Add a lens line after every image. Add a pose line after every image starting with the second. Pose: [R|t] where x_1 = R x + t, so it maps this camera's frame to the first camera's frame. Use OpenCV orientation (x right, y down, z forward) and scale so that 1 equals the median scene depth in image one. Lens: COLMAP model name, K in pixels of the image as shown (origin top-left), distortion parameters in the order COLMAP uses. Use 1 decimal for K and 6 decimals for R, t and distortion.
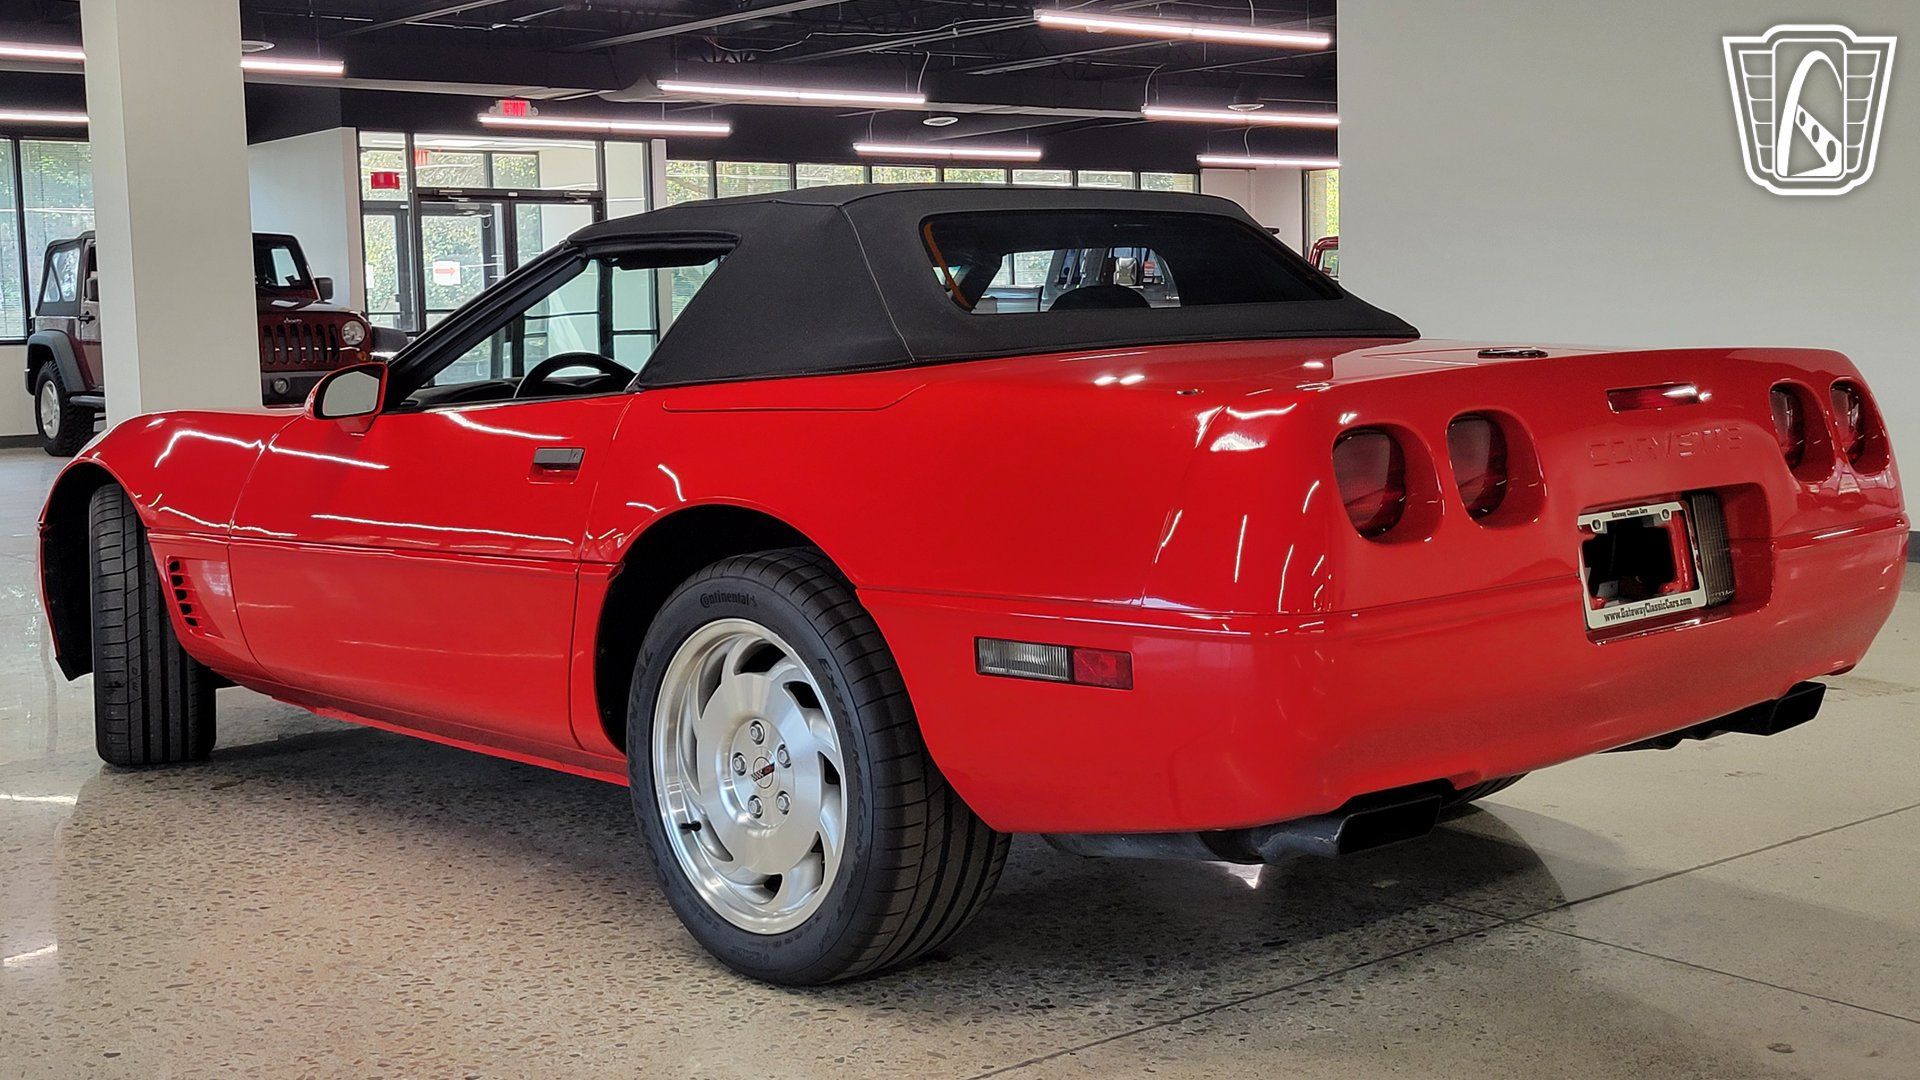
lens RADIAL K [[2236.6, 0, 961.9], [0, 2236.6, 525.0], [0, 0, 1]] dist [0.062694, 0.000000]
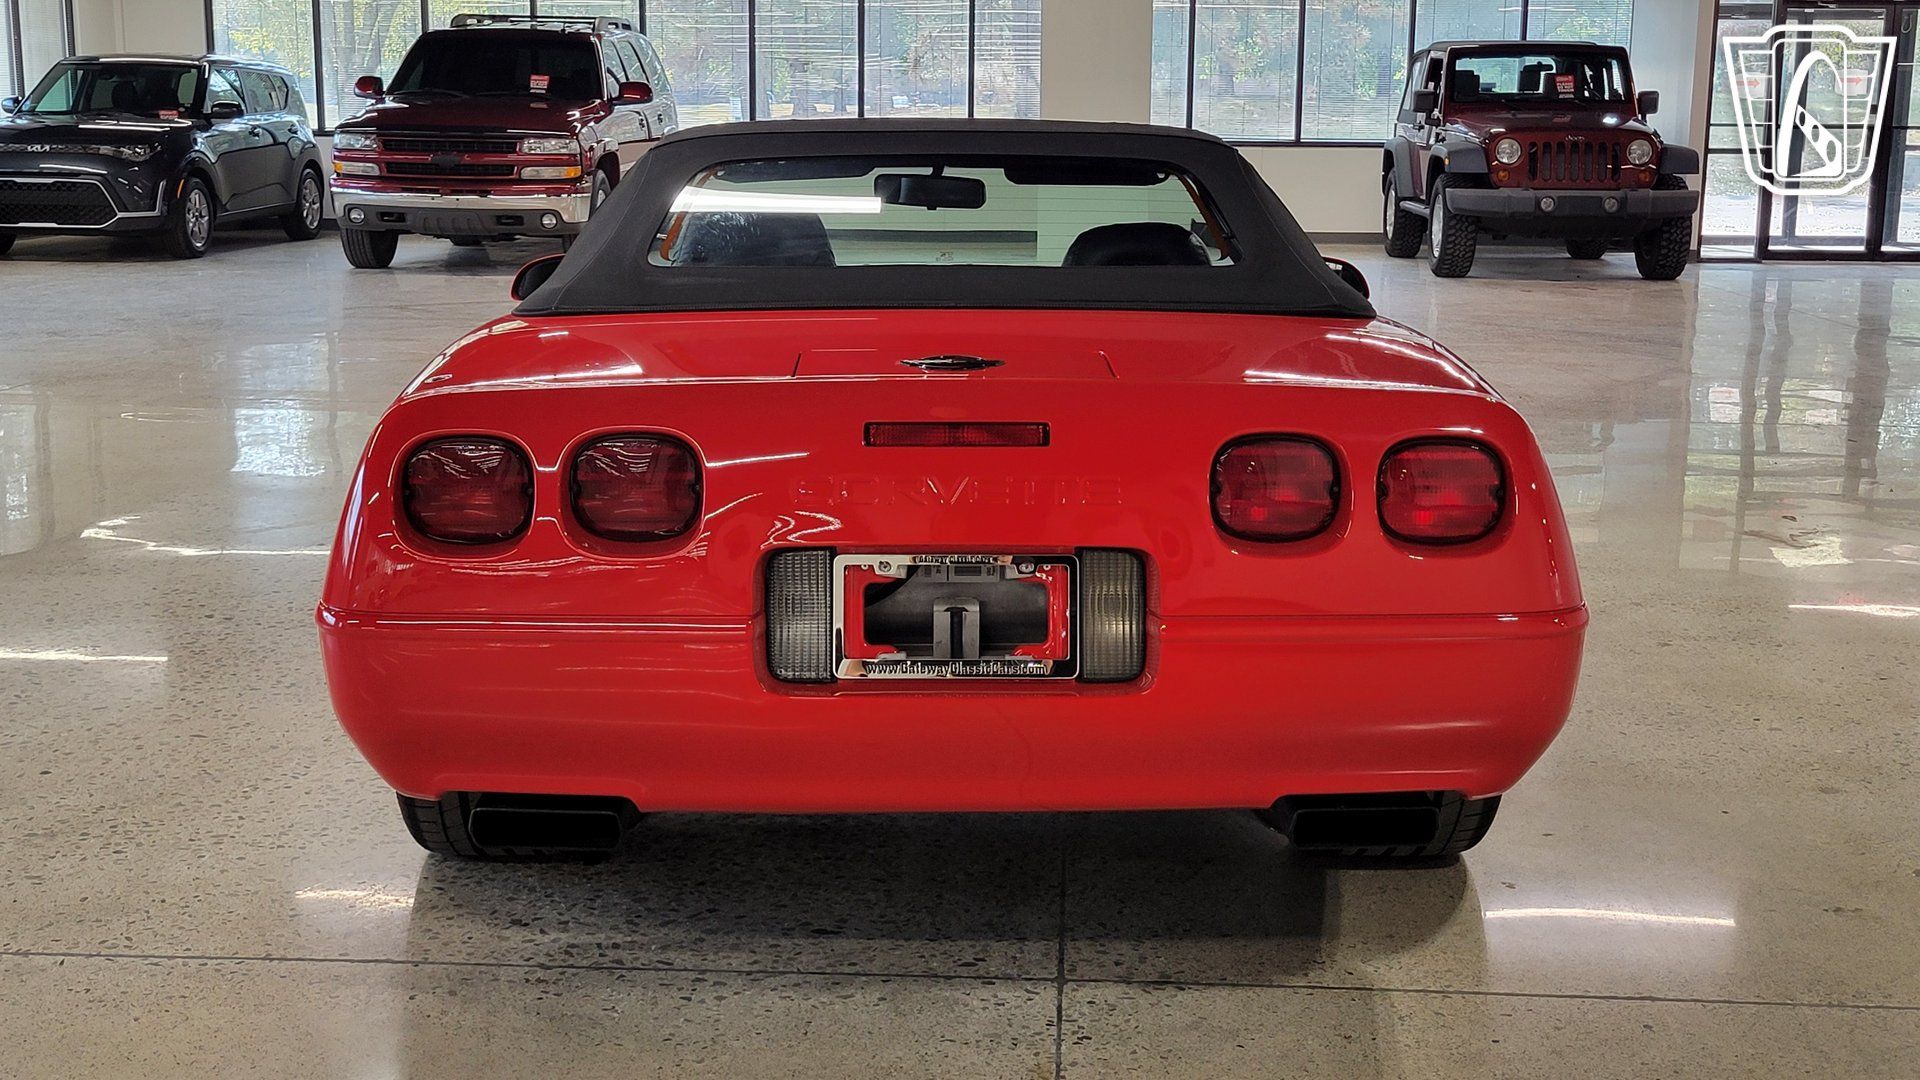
lens RADIAL K [[2236.6, 0, 955.5], [0, 2236.6, 533.3], [0, 0, 1]] dist [0.062694, 0.000000]
pose [[0.748894, 0.155327, -0.644229, 0.790792], [-0.090642, 0.987016, 0.132606, -0.121353], [0.656462, -0.040913, 0.753249, 0.307209]]
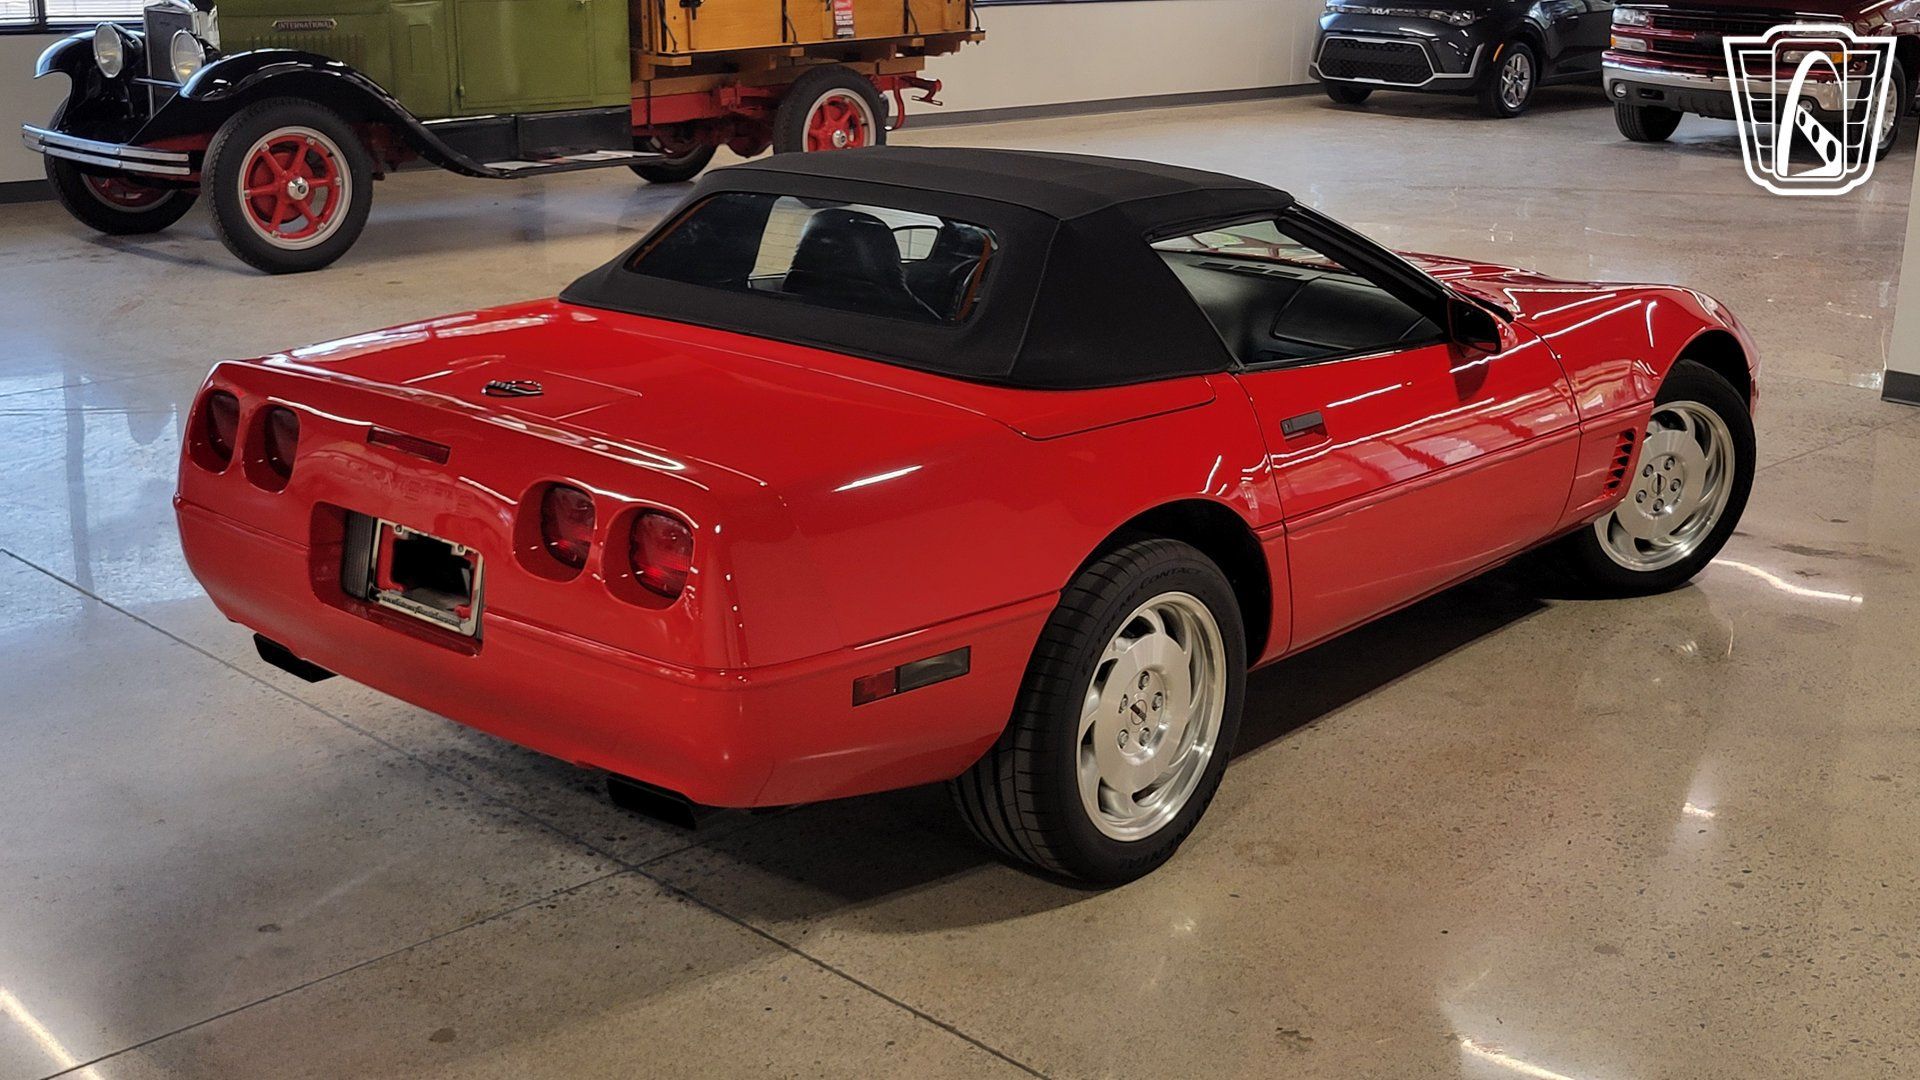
lens RADIAL K [[2236.6, 0, 961.2], [0, 2236.6, 480.3], [0, 0, 1]] dist [0.062694, 0.000000]
pose [[0.121828, 0.282577, -0.951477, 1.370282], [-0.119858, 0.955791, 0.268511, -0.367026], [0.985288, 0.081330, 0.150312, 1.005801]]
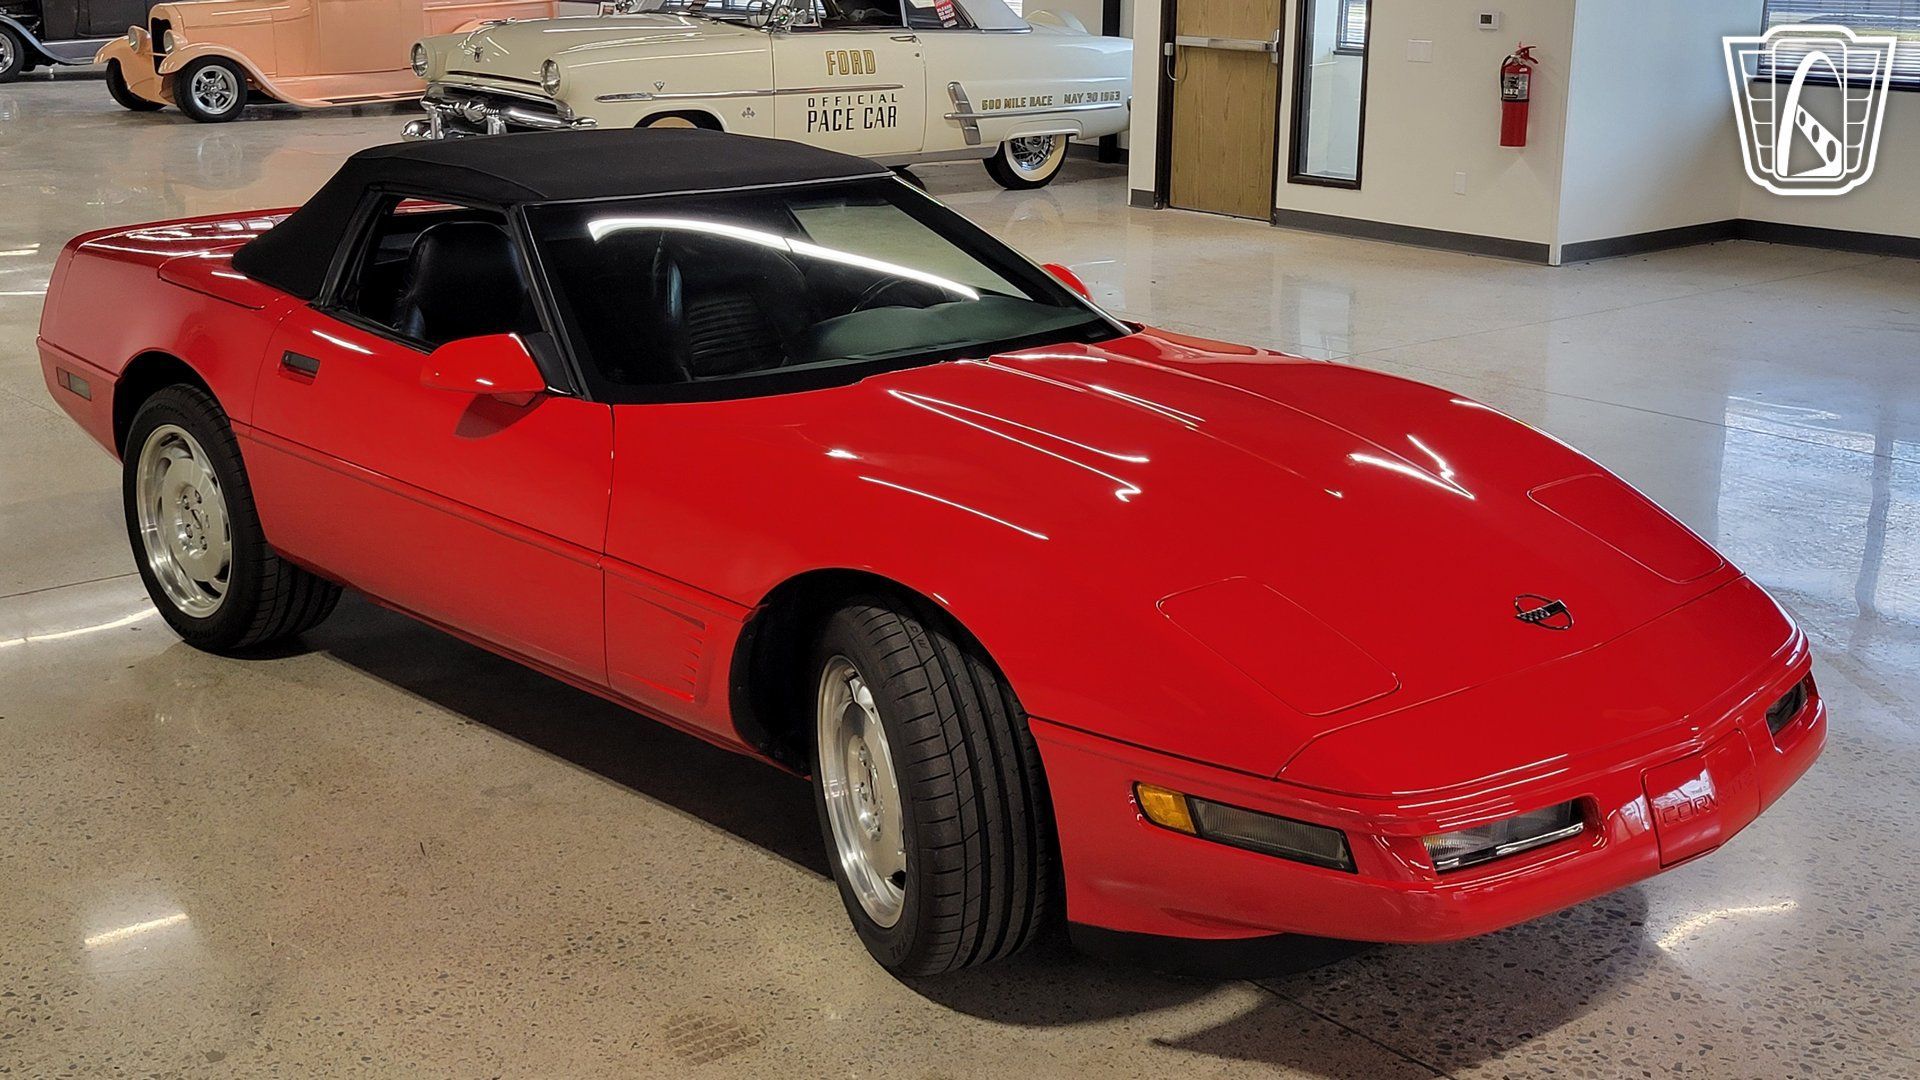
lens RADIAL K [[2236.6, 0, 968.1], [0, 2236.6, 471.3], [0, 0, 1]] dist [0.062694, 0.000000]
pose [[-0.998647, 0.024944, -0.045632, -0.195093], [0.008230, 0.942202, 0.334944, -0.489509], [0.051350, 0.334115, -0.941132, 2.787771]]
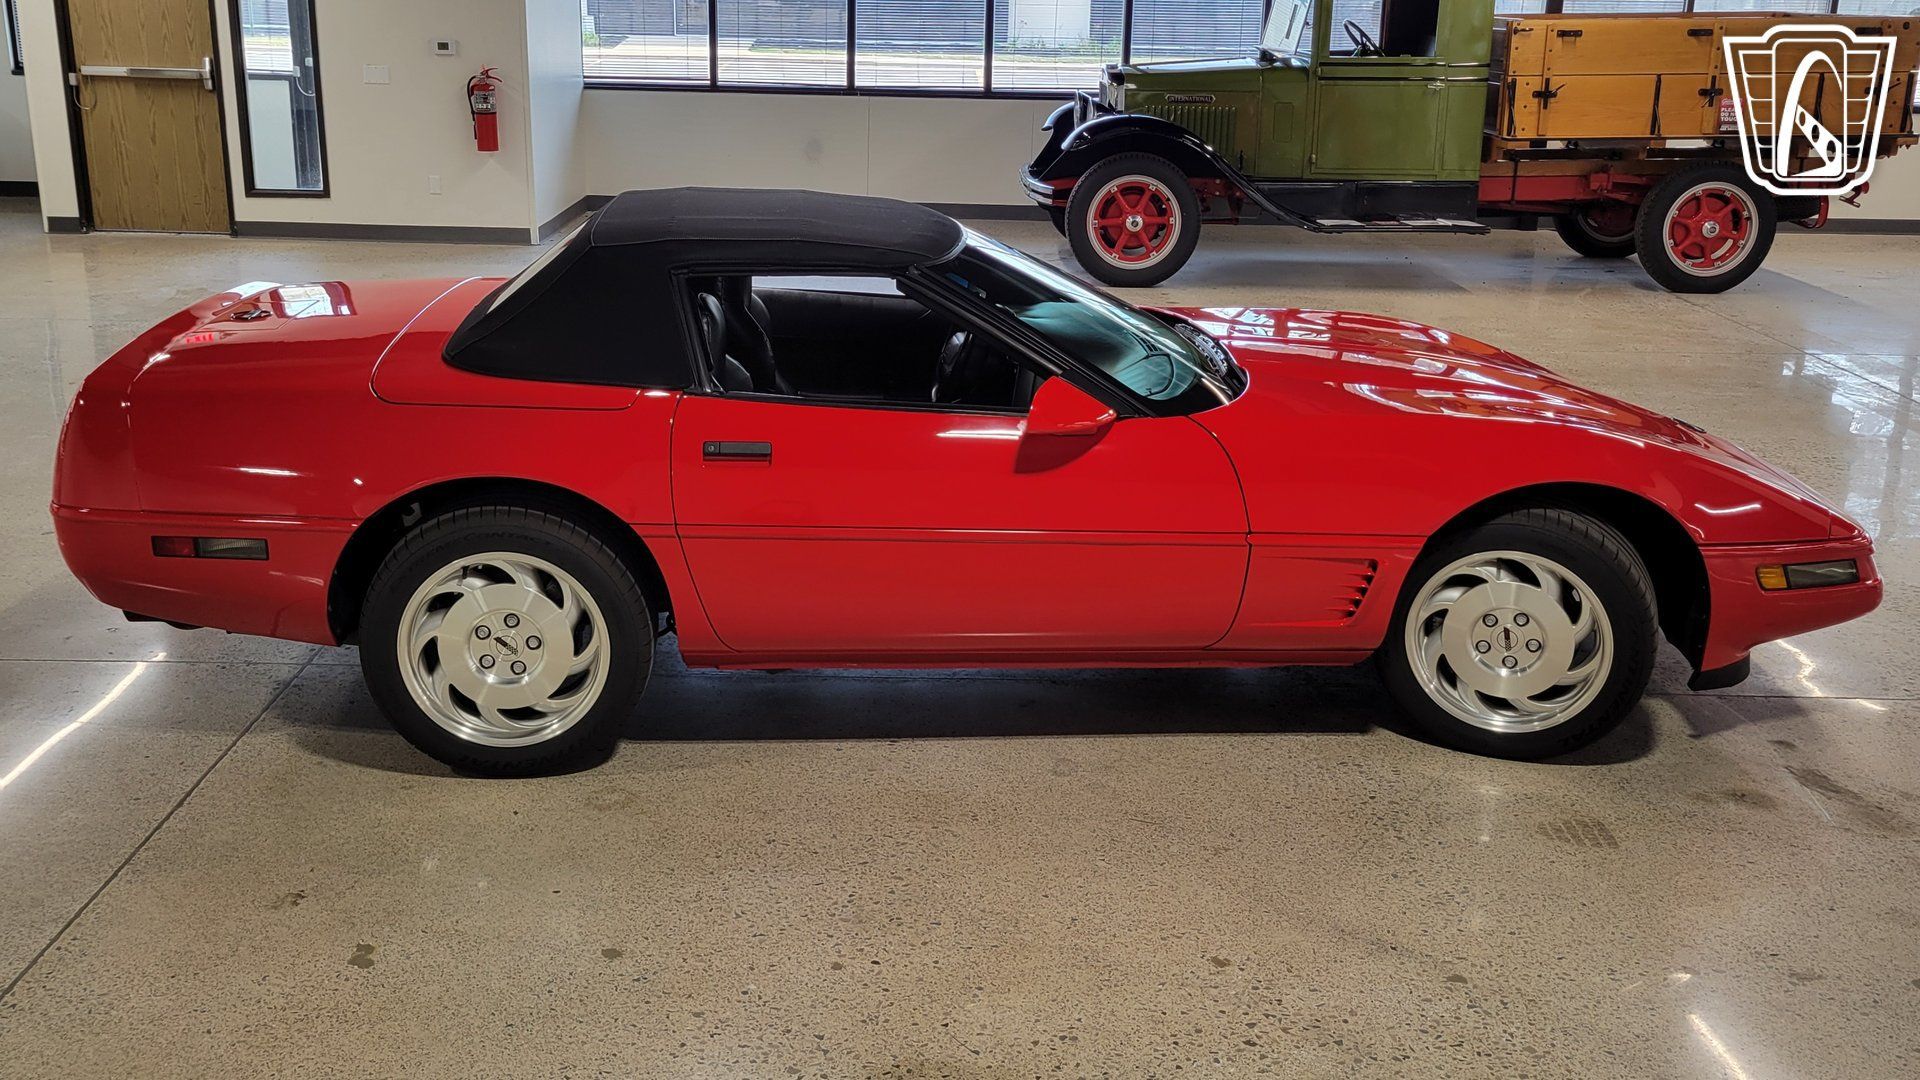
lens RADIAL K [[1798.7, 0, 938.8], [0, 1798.7, 493.6], [0, 0, 1]] dist [0.042213, 0.000000]
pose [[-0.617115, 0.233986, -0.751279, 0.964751], [-0.081277, 0.930703, 0.356631, -0.475736], [0.782664, 0.281144, -0.555333, 2.145756]]
